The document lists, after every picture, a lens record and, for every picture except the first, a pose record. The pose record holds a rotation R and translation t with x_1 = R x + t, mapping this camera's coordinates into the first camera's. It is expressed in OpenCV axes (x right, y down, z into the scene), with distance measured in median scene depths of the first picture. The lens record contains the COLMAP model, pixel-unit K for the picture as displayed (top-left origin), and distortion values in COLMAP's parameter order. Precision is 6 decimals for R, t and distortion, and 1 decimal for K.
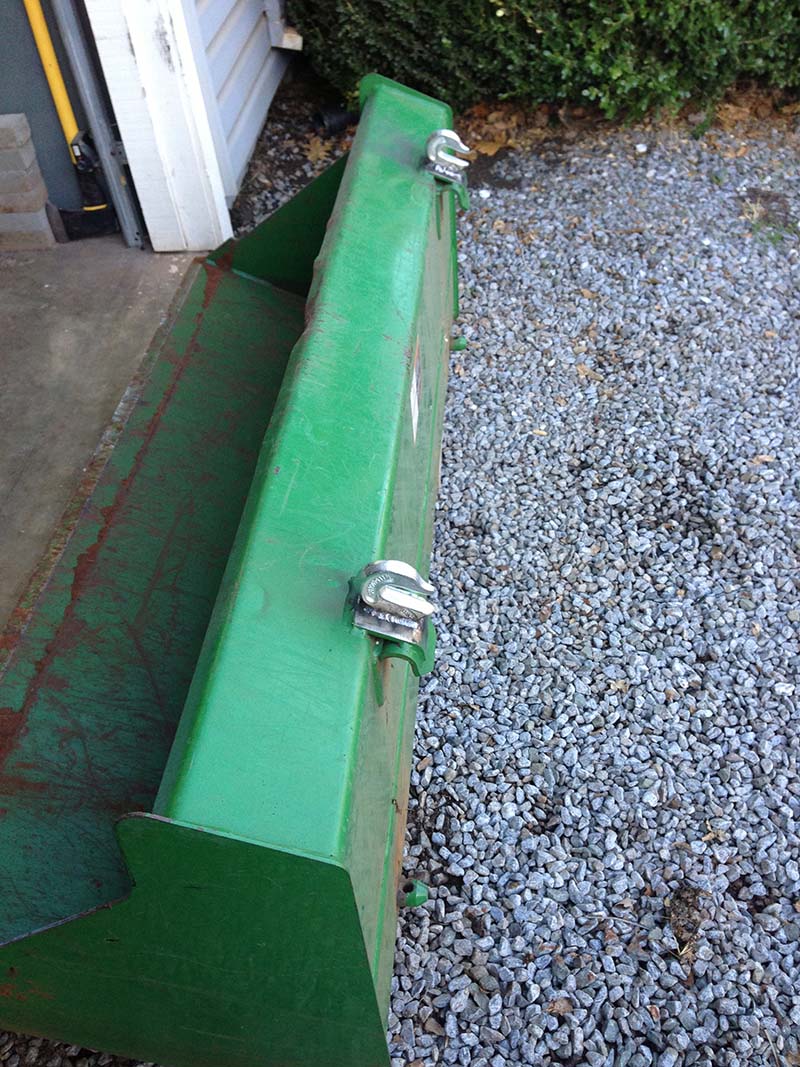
lens RADIAL K [[1123.6, 0, 401.3], [0, 1123.6, 533.7], [0, 0, 1]] dist [0.049032, 0.000000]
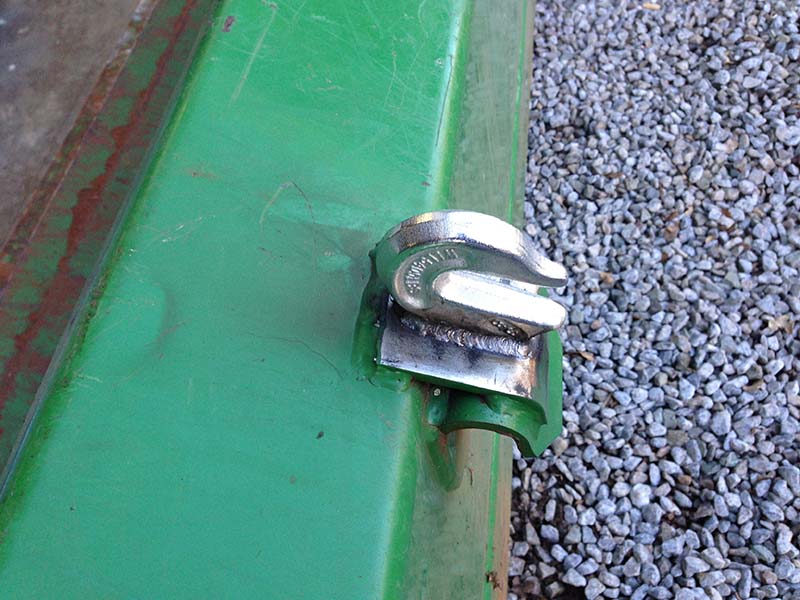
lens RADIAL K [[842.4, 0, 392.8], [0, 842.4, 293.2], [0, 0, 1]] dist [0.049032, 0.000000]
pose [[0.992147, -0.035619, -0.119901, 0.001575], [0.056004, 0.983642, 0.171207, 0.000300], [0.111842, -0.176577, 0.977912, 0.400938]]
